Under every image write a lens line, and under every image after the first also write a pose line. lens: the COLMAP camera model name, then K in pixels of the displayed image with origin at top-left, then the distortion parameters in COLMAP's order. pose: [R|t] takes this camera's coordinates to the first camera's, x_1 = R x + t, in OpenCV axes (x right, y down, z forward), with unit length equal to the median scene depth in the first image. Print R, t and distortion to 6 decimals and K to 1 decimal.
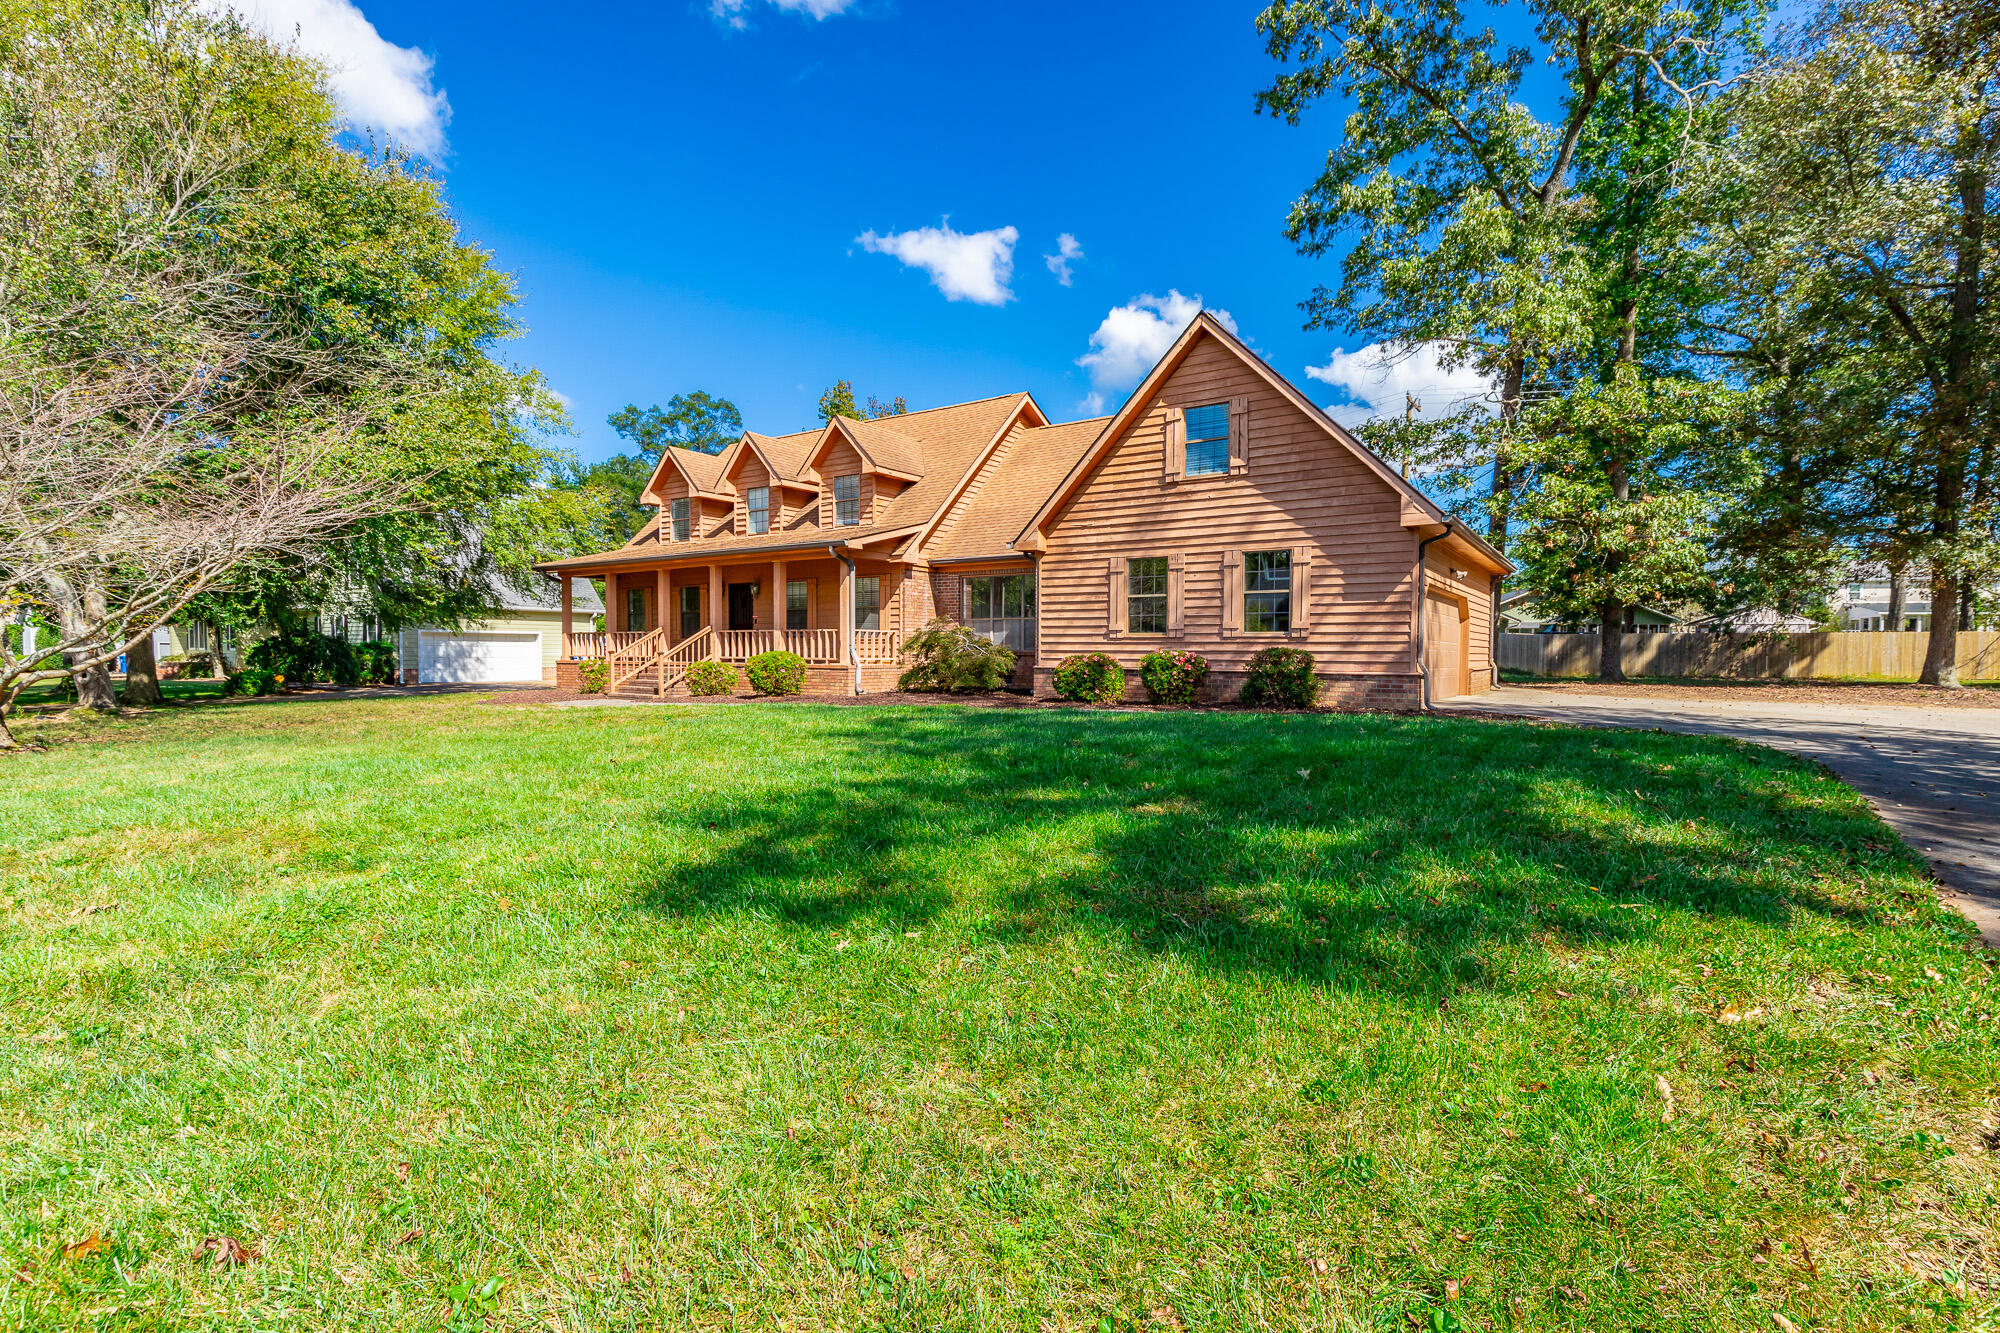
lens RADIAL K [[946.6, 0, 976.8], [0, 946.6, 673.1], [0, 0, 1]] dist [0.000204, -0.000034]
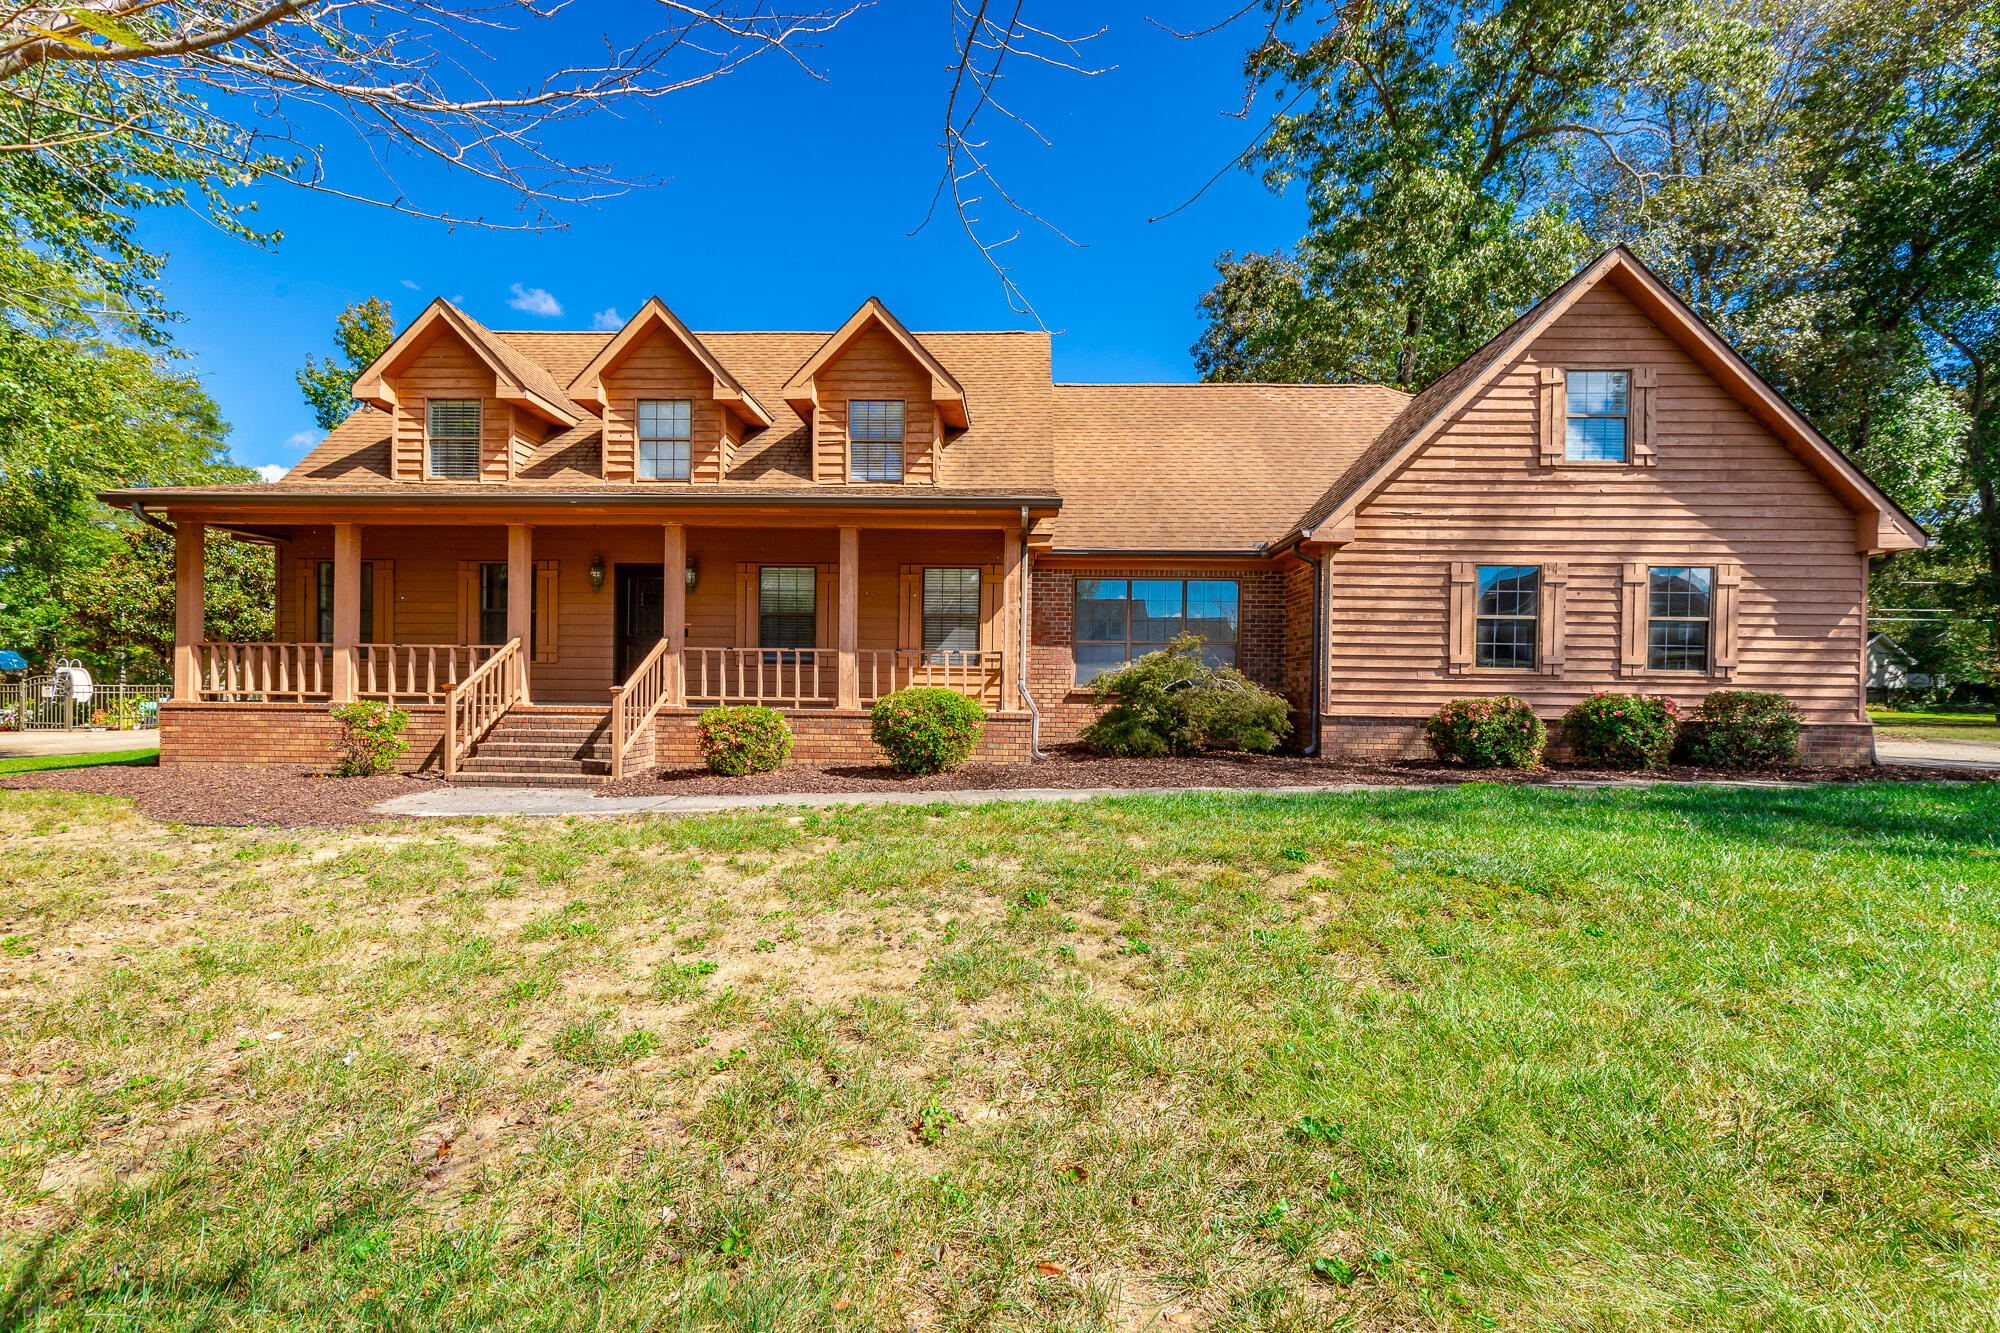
lens RADIAL K [[946.6, 0, 976.8], [0, 946.6, 673.1], [0, 0, 1]] dist [0.000204, -0.000034]
pose [[0.836258, 0.016421, 0.548090, -0.494230], [0.003738, 0.999358, -0.035645, -0.012716], [-0.548323, 0.031857, 0.835660, 0.544481]]
